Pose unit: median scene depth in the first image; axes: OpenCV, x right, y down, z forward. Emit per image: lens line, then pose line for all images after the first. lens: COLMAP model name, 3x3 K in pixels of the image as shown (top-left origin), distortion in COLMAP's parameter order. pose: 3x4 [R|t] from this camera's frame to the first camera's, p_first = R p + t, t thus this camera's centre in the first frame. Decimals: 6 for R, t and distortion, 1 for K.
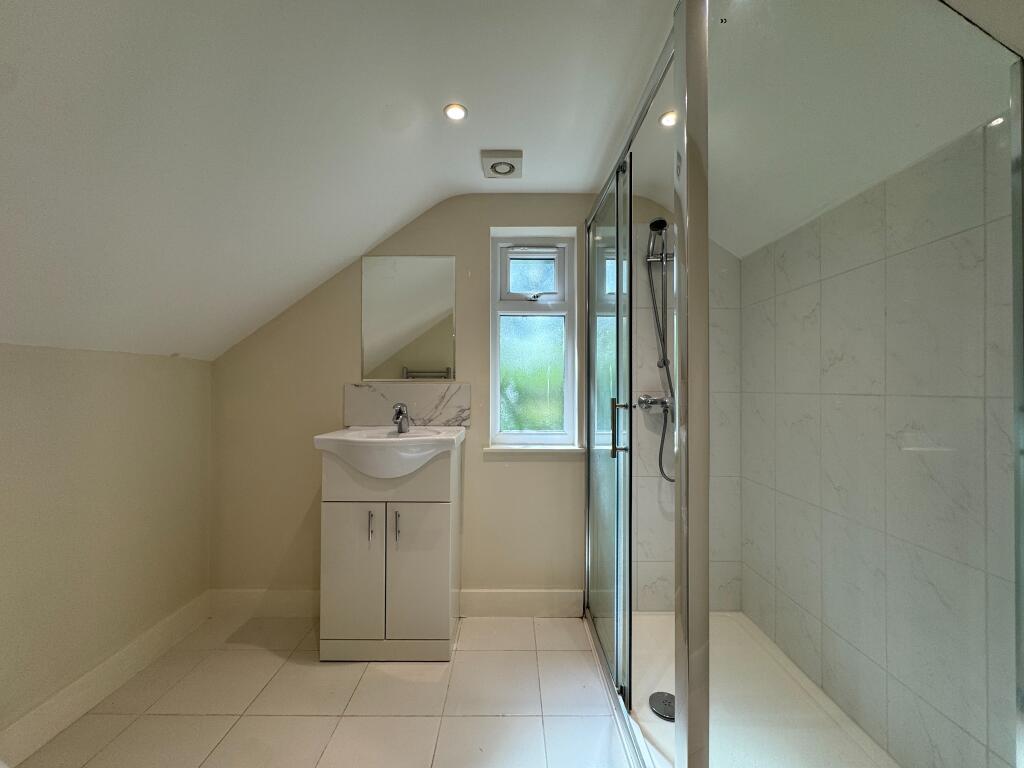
lens RADIAL K [[402.8, 0, 512.0], [0, 402.8, 384.0], [0, 0, 1]] dist [0.000048, 0.000046]
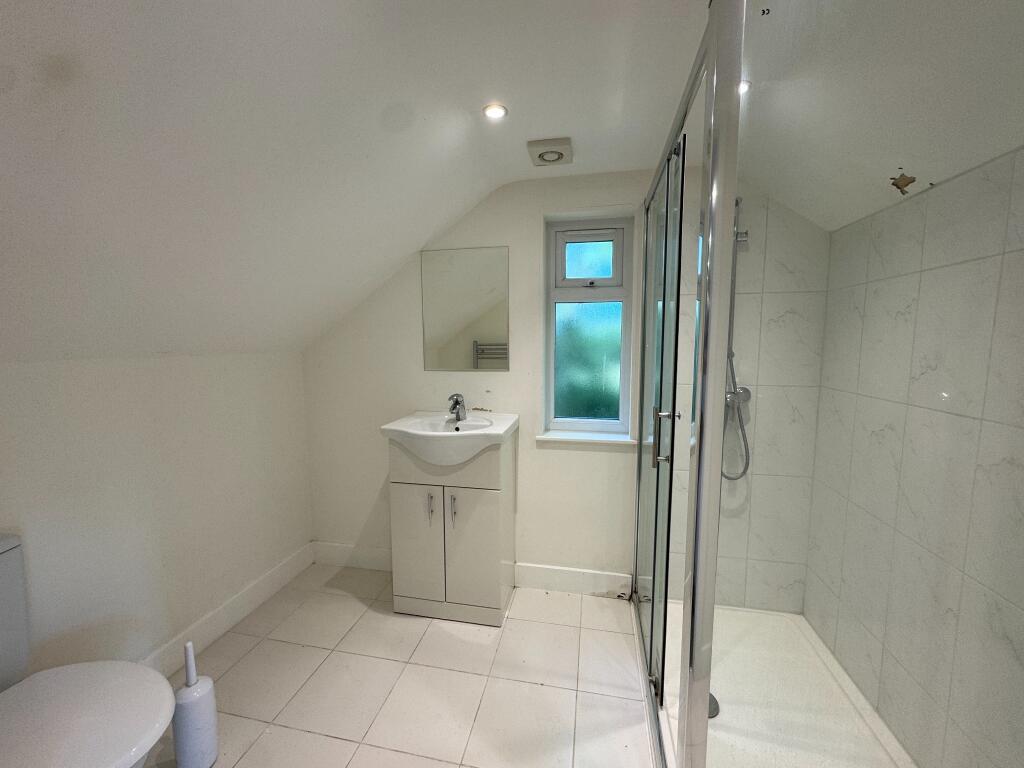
lens RADIAL K [[402.8, 0, 512.0], [0, 402.8, 384.0], [0, 0, 1]] dist [0.000048, 0.000046]
pose [[0.980074, 0.014266, -0.198120, 0.085679], [0.007721, 0.993927, 0.109766, -0.104417], [0.198483, -0.109108, 0.974012, -0.012130]]
